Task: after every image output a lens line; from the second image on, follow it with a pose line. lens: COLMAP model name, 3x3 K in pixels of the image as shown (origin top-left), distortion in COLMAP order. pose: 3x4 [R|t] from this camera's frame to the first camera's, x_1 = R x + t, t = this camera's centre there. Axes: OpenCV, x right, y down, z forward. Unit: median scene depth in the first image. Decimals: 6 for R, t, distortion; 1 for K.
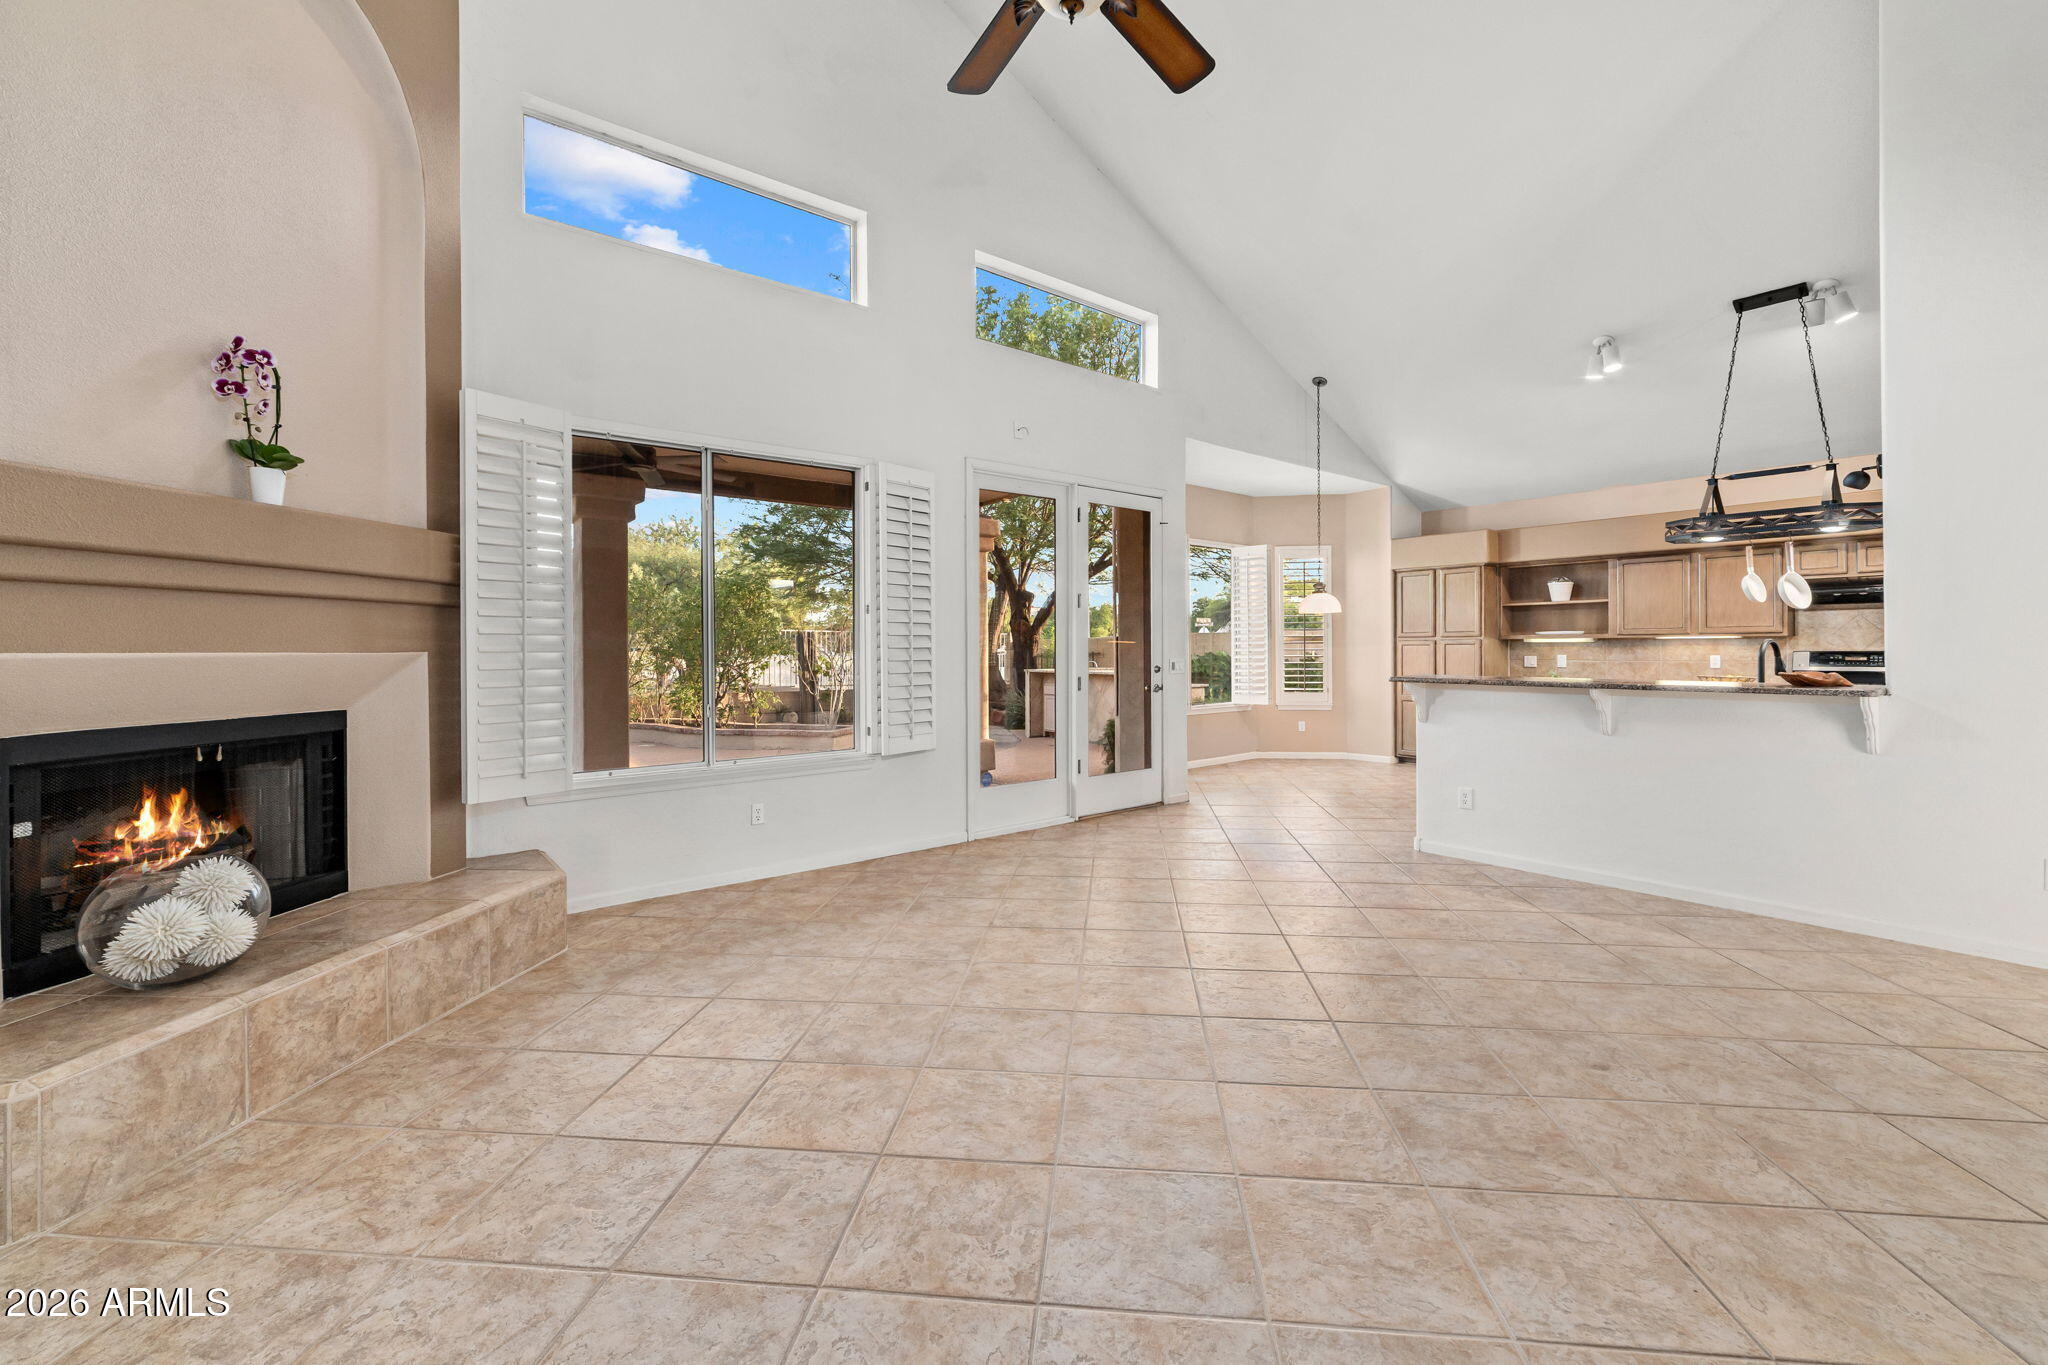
lens RADIAL K [[831.4, 0, 1030.8], [0, 831.4, 630.6], [0, 0, 1]] dist [-0.004706, 0.000779]
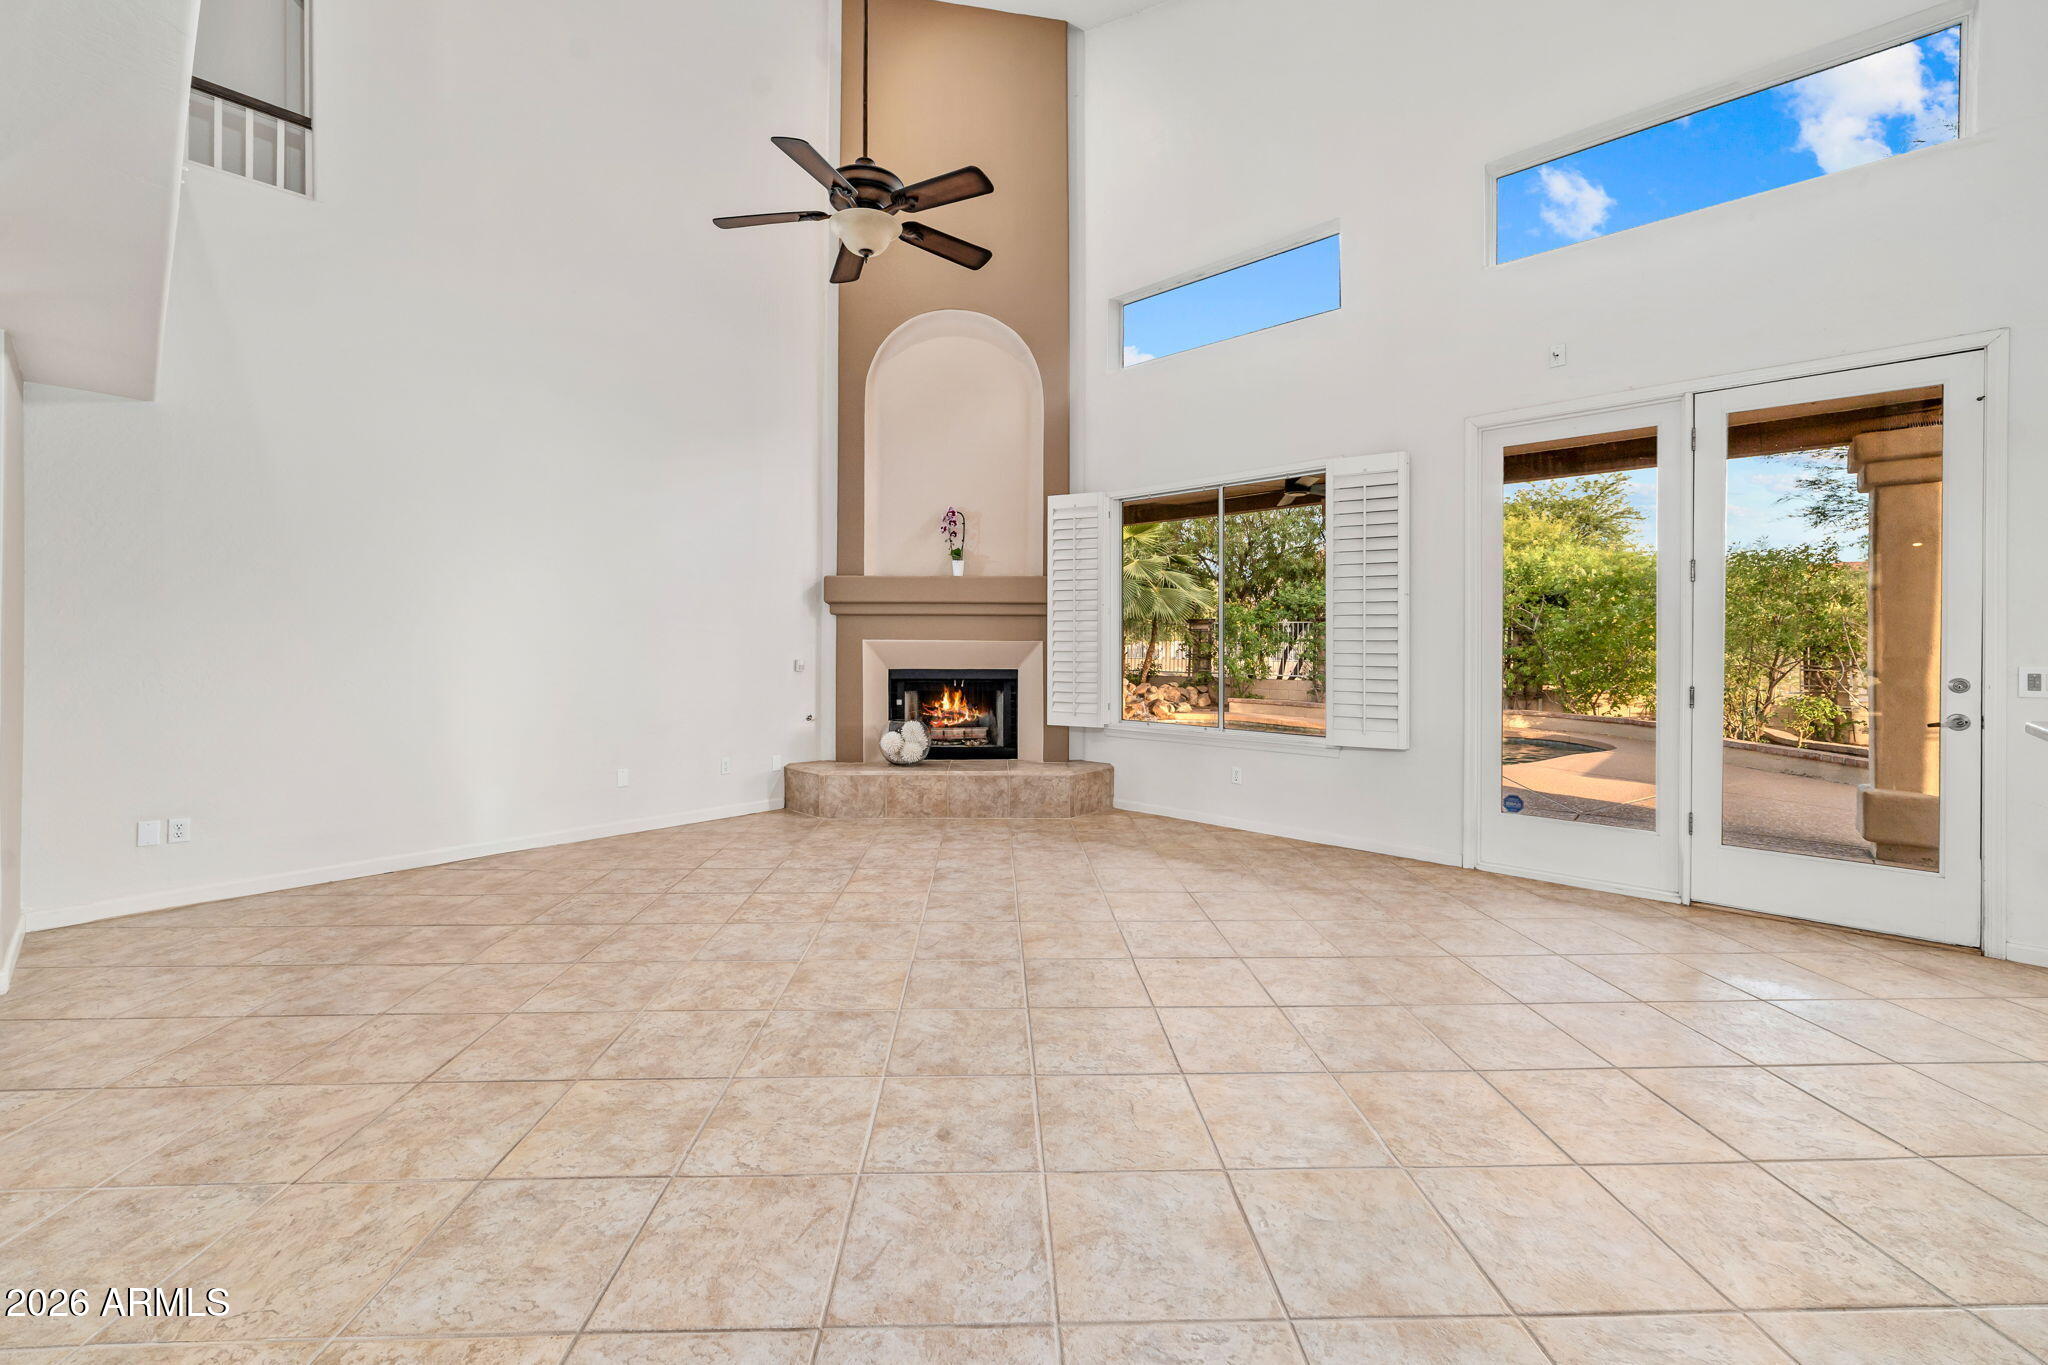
lens RADIAL K [[831.4, 0, 1030.8], [0, 831.4, 630.6], [0, 0, 1]] dist [-0.004706, 0.000779]
pose [[0.141216, -0.005204, -0.989965, 1.325603], [0.019093, 0.999815, -0.002532, 0.008011], [0.989795, -0.018544, 0.141289, 0.834624]]
